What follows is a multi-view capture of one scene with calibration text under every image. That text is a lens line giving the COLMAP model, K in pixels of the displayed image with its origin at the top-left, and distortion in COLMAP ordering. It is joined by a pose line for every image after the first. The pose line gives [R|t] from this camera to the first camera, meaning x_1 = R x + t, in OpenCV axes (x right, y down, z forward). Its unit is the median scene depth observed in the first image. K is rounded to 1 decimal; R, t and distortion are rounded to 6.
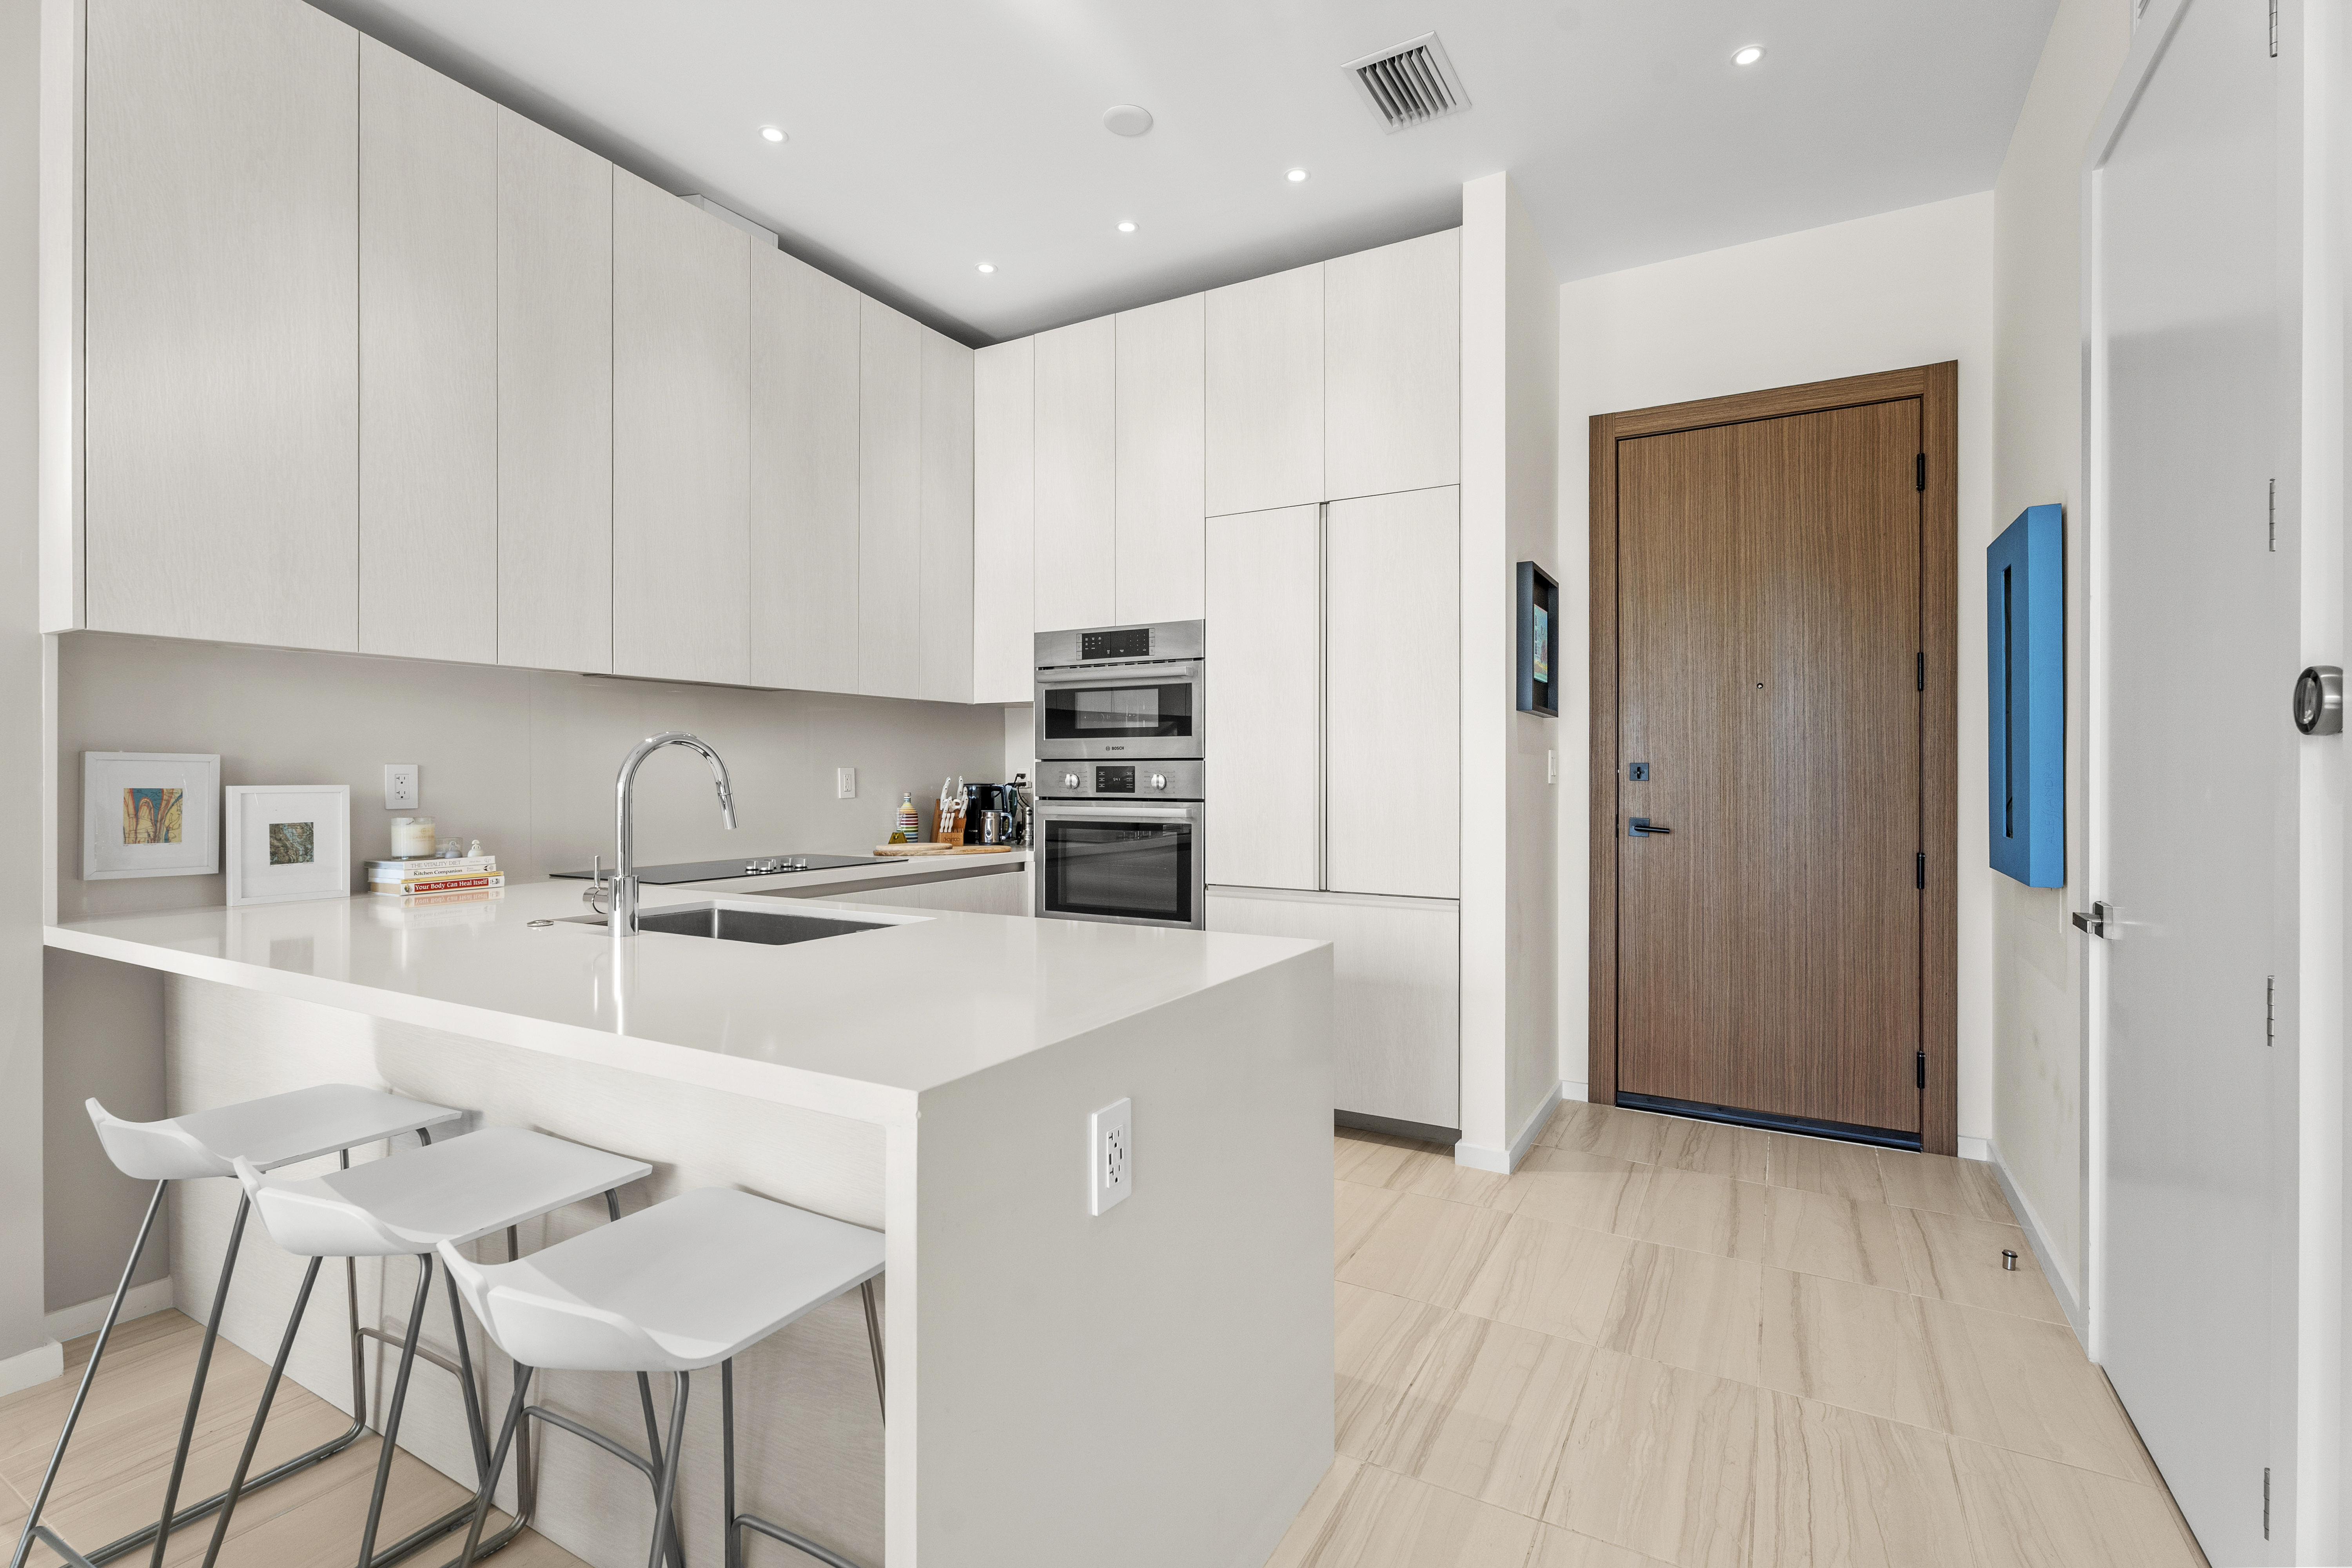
lens RADIAL K [[1058.7, 0, 1180.5], [0, 1058.7, 780.3], [0, 0, 1]] dist [0.000807, 0.000053]
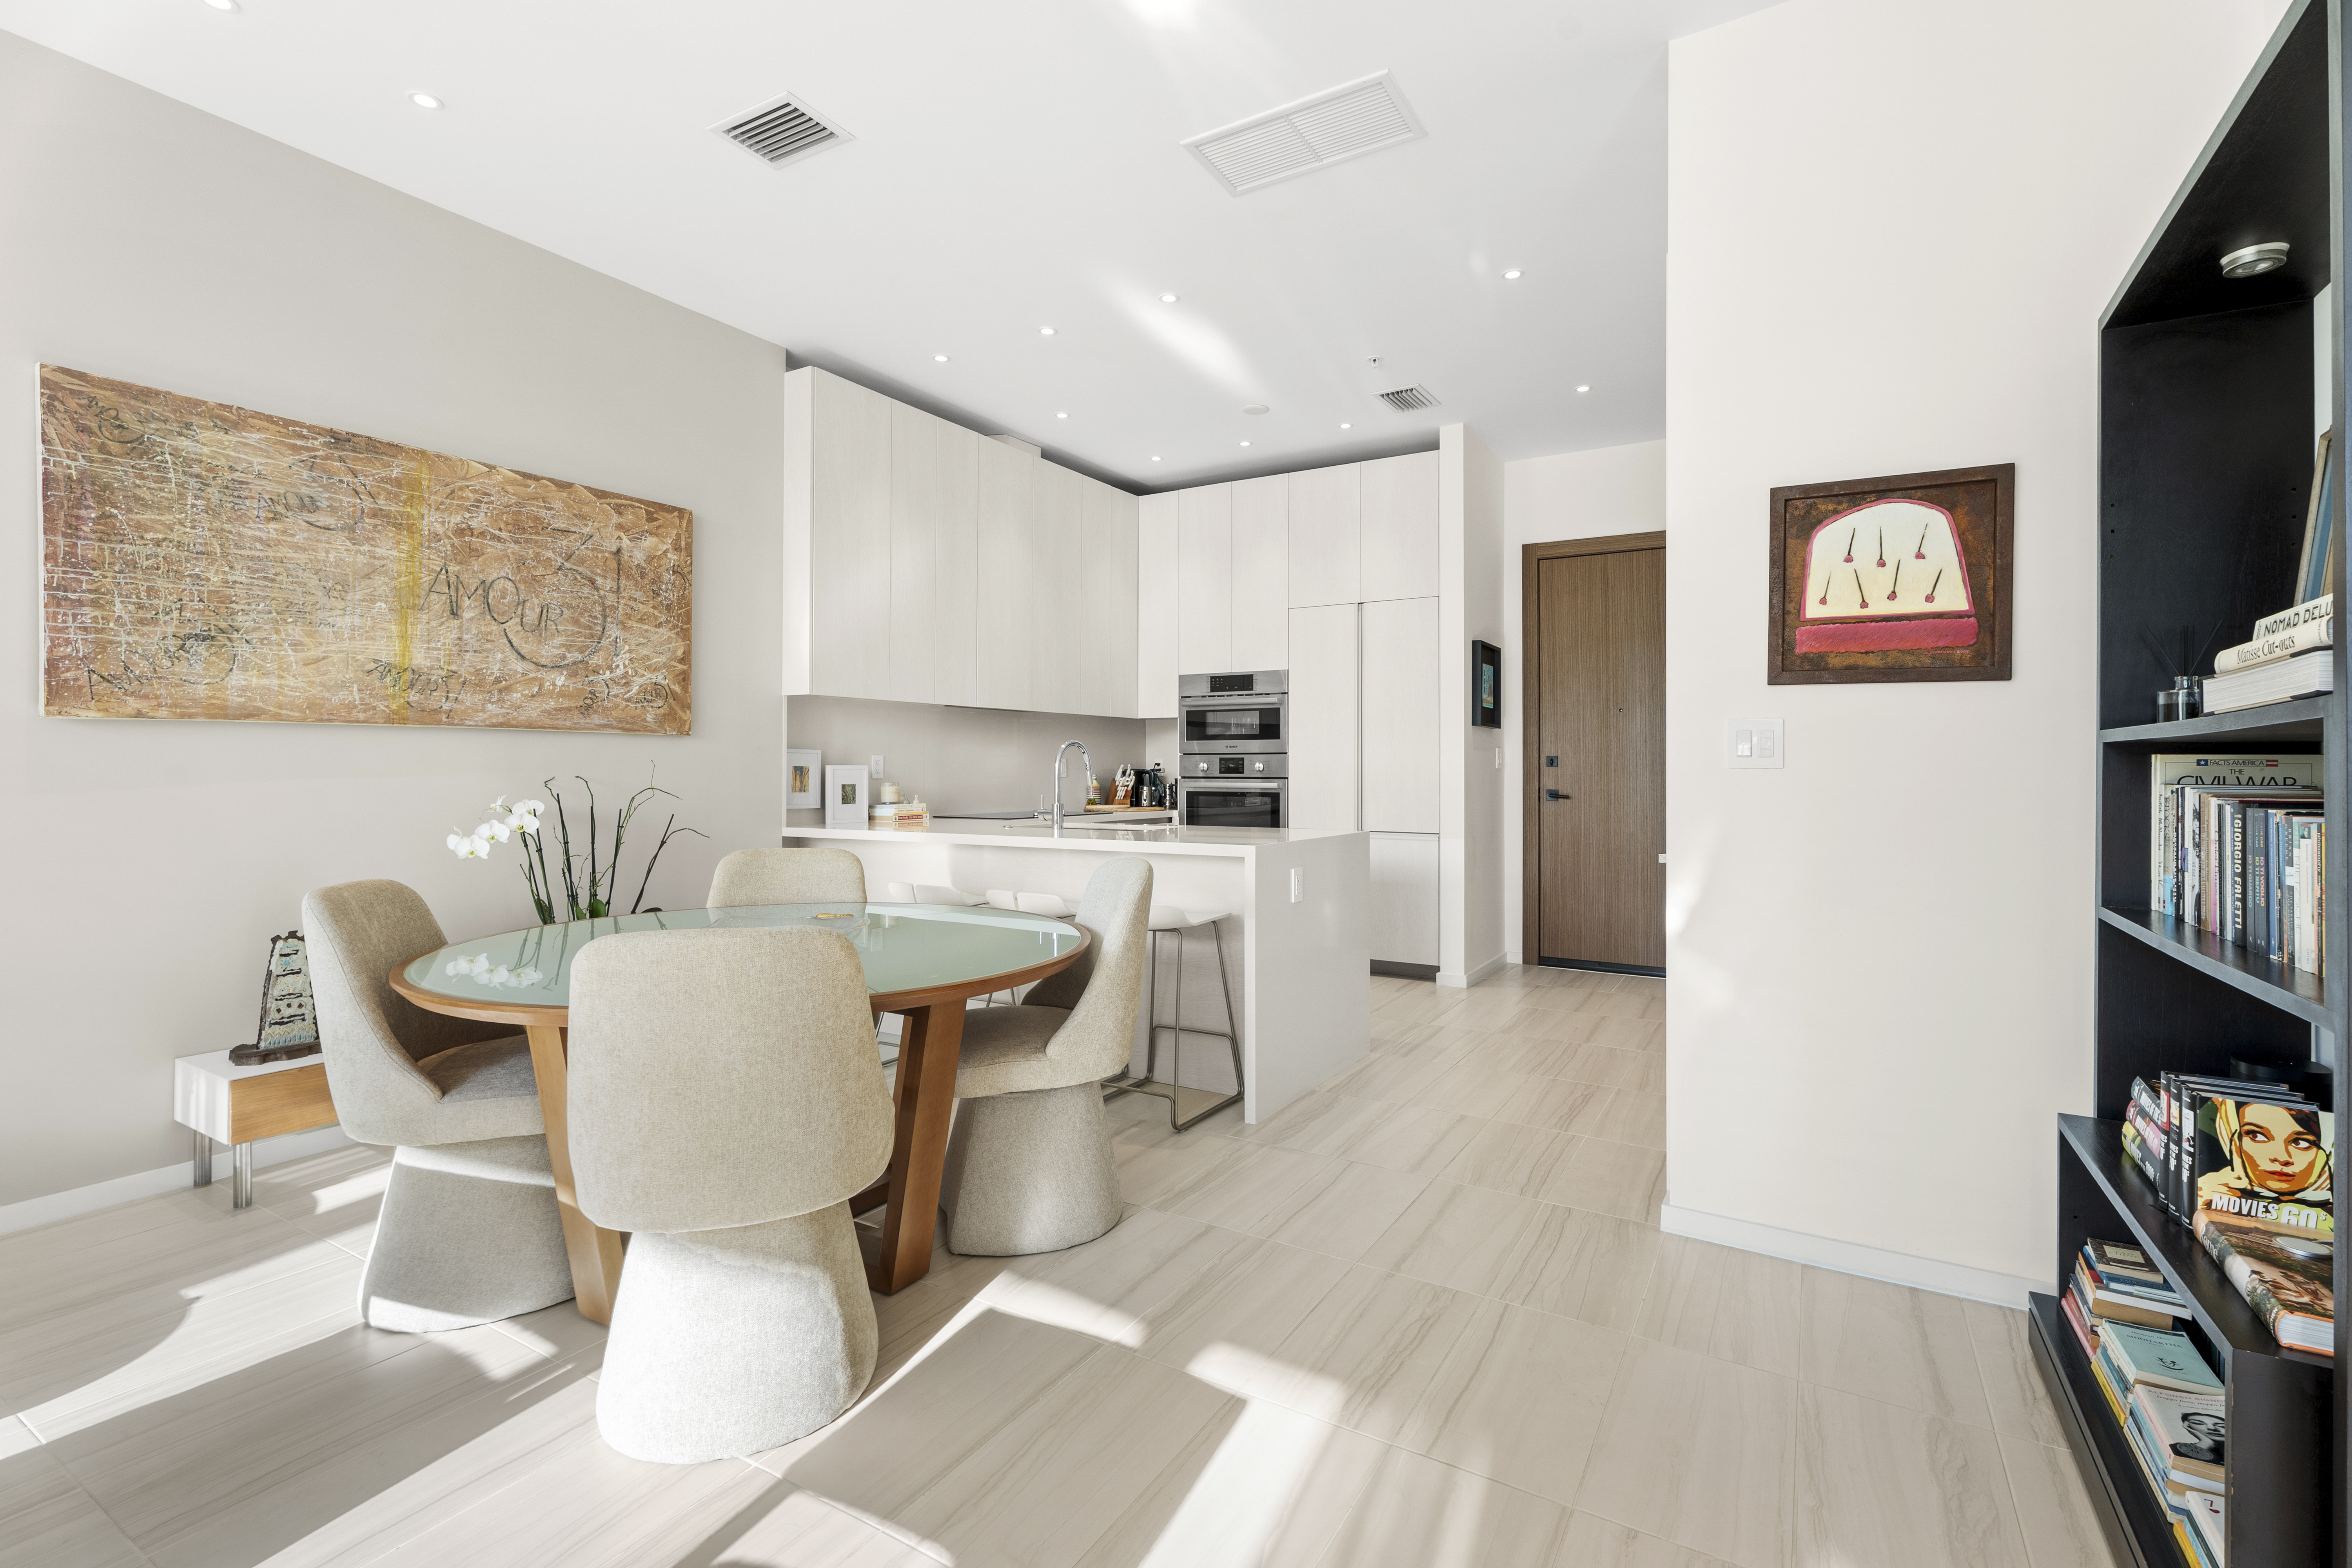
lens RADIAL K [[1058.7, 0, 1167.6], [0, 1058.7, 763.8], [0, 0, 1]] dist [0.000807, 0.000053]
pose [[0.999486, 0.001822, -0.031995, -0.113621], [-0.002195, 0.999930, -0.011628, 0.016414], [0.031972, 0.011693, 0.999420, -0.676049]]
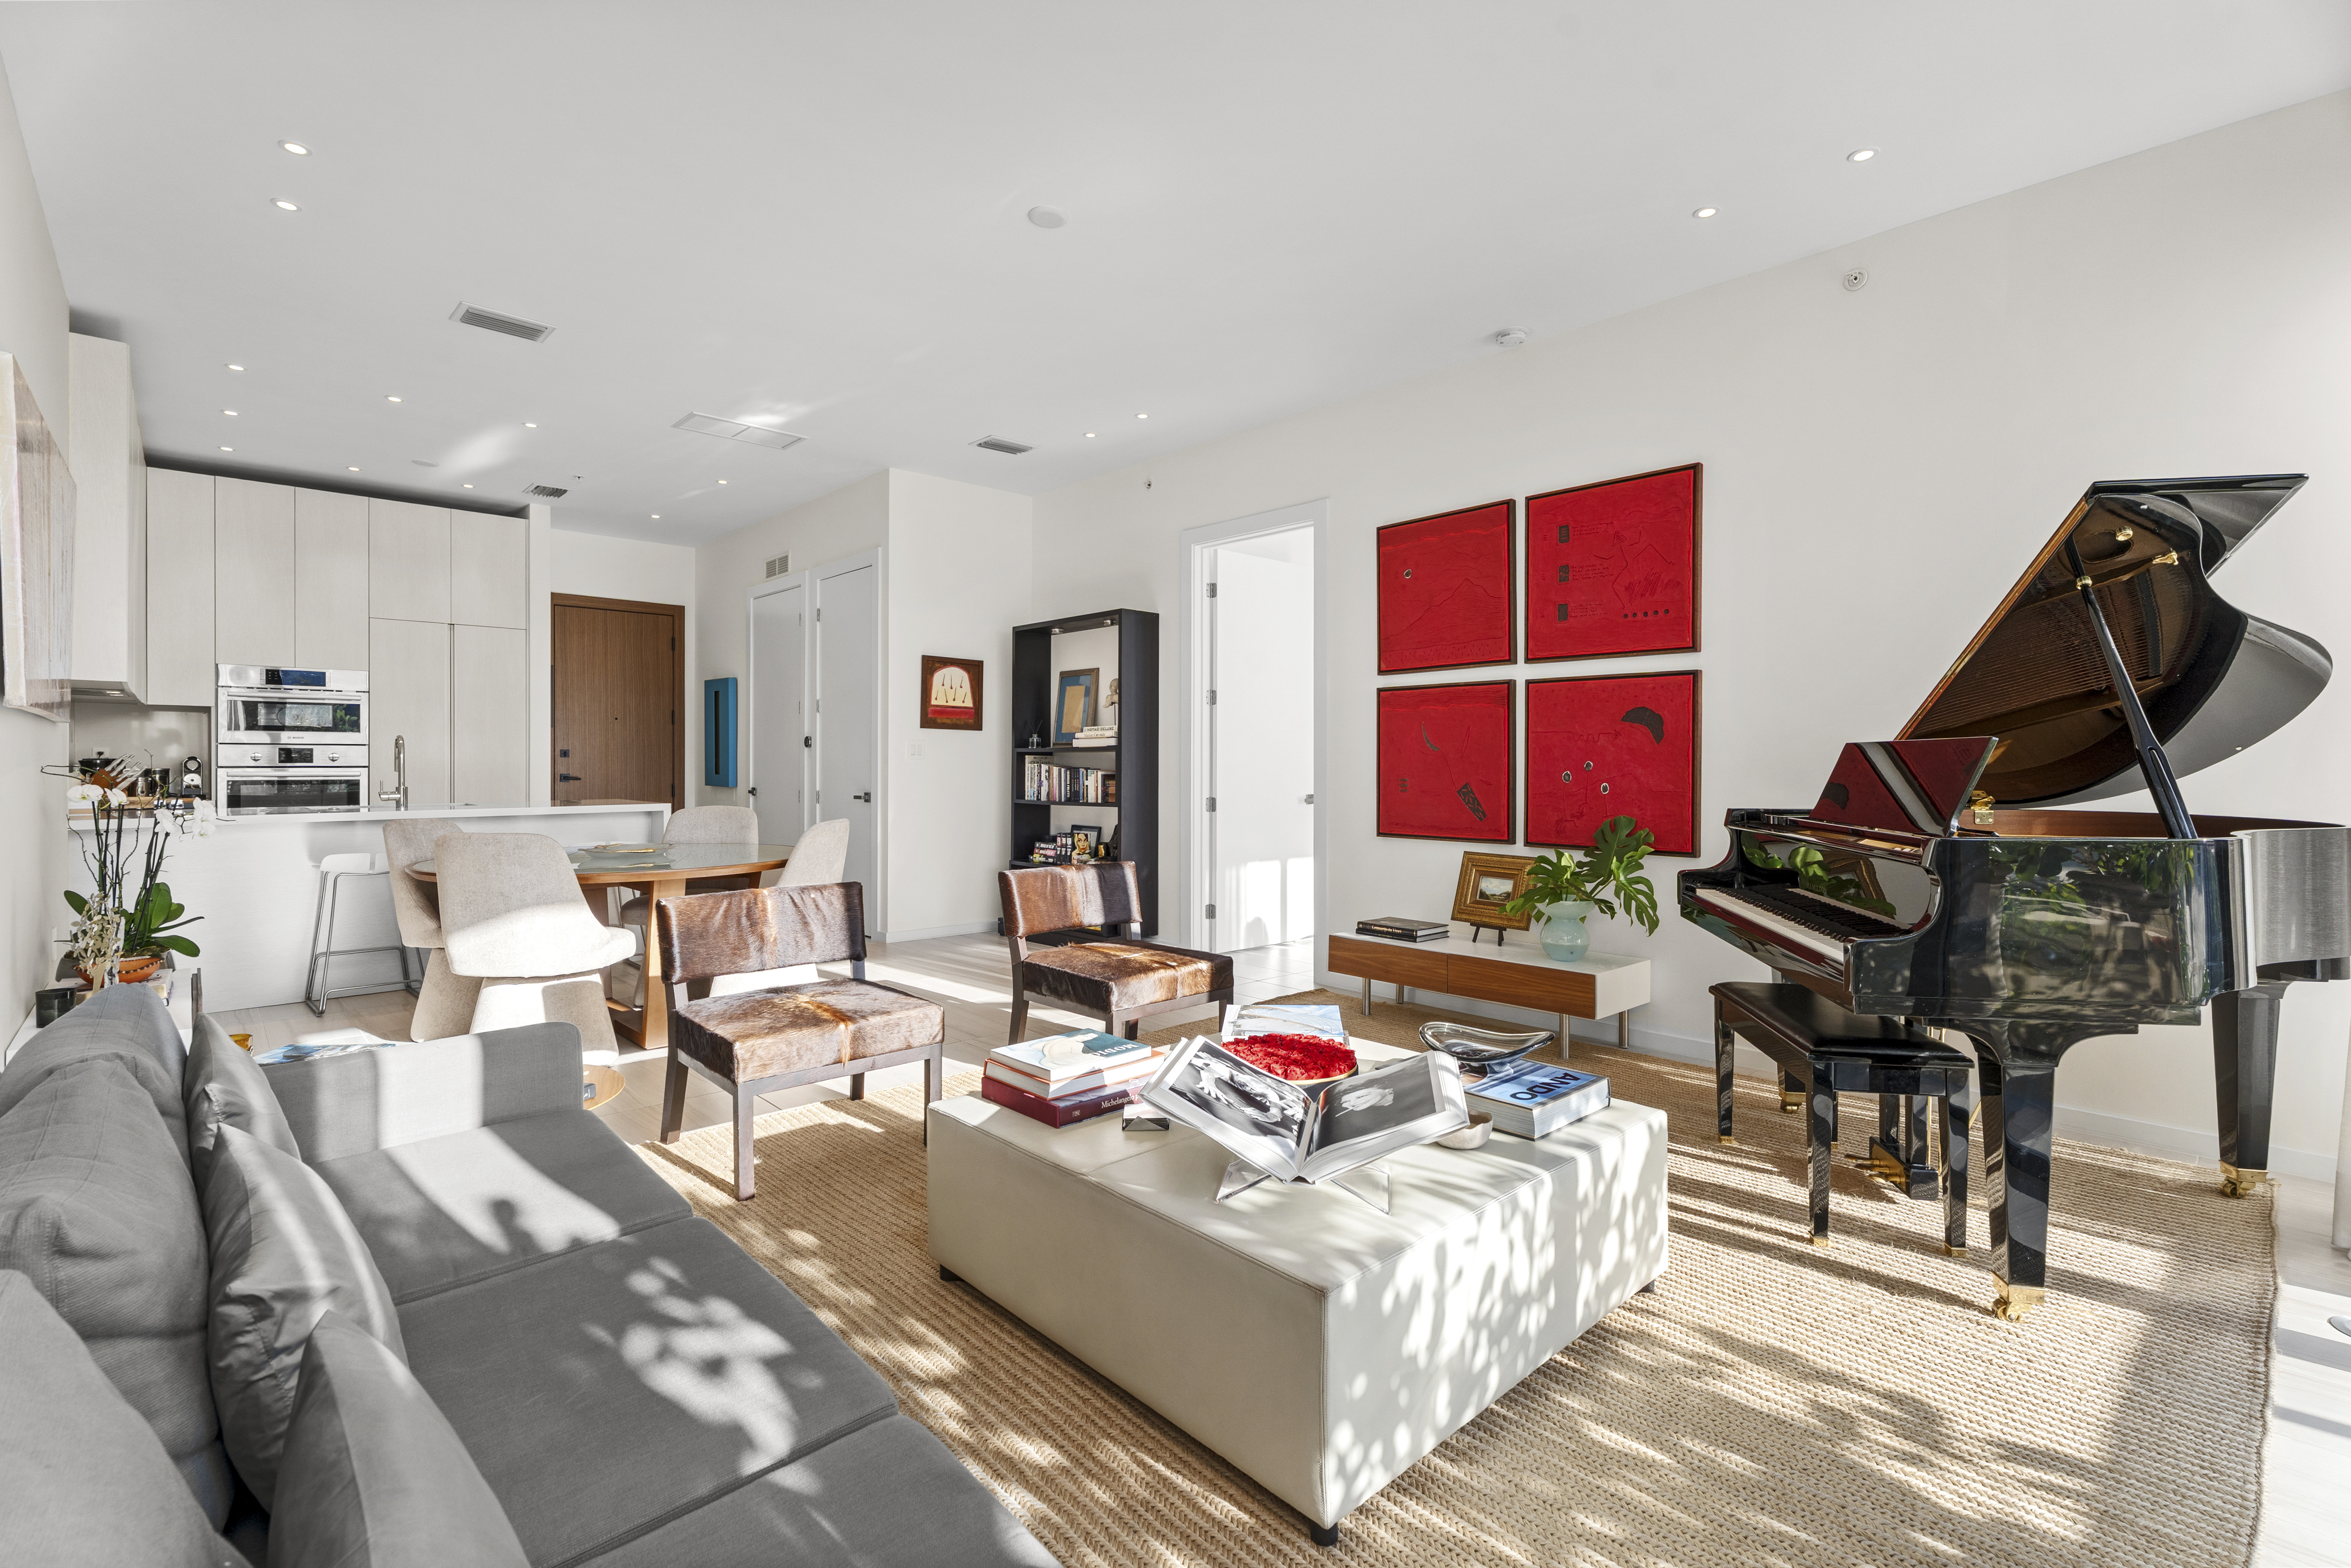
lens RADIAL K [[1058.2, 0, 1186.2], [0, 1058.2, 766.2], [0, 0, 1]] dist [0.000807, 0.000053]
pose [[0.305493, -0.003020, 0.952190, -1.339490], [0.005035, 0.999986, 0.001556, 0.023324], [-0.952181, 0.004319, 0.305504, -0.977604]]
